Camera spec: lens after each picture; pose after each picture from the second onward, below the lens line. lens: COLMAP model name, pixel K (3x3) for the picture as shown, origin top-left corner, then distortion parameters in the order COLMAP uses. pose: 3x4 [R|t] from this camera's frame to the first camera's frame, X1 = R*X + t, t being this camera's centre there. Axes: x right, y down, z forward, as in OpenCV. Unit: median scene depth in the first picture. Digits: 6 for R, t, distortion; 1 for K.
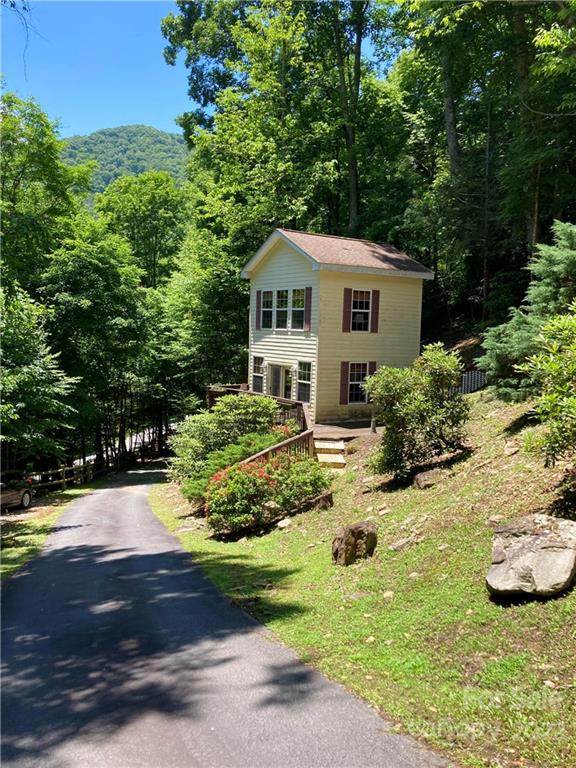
lens RADIAL K [[640.3, 0, 282.0], [0, 640.3, 379.2], [0, 0, 1]] dist [0.039058, -0.022593]
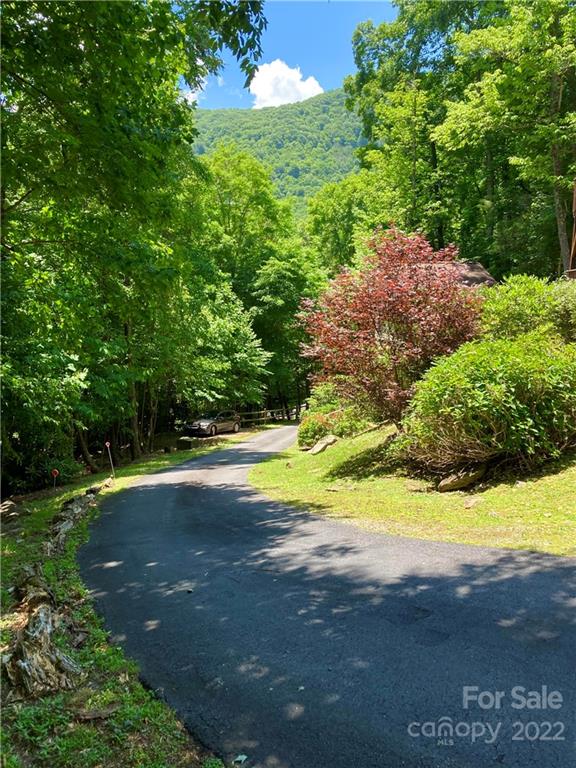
lens RADIAL K [[640.3, 0, 288.1], [0, 640.3, 387.3], [0, 0, 1]] dist [0.039058, -0.022593]
pose [[0.929854, 0.038107, -0.365950, 0.266179], [-0.002348, 0.995216, 0.097668, -0.067507], [0.367921, -0.089958, 0.925495, -0.398091]]
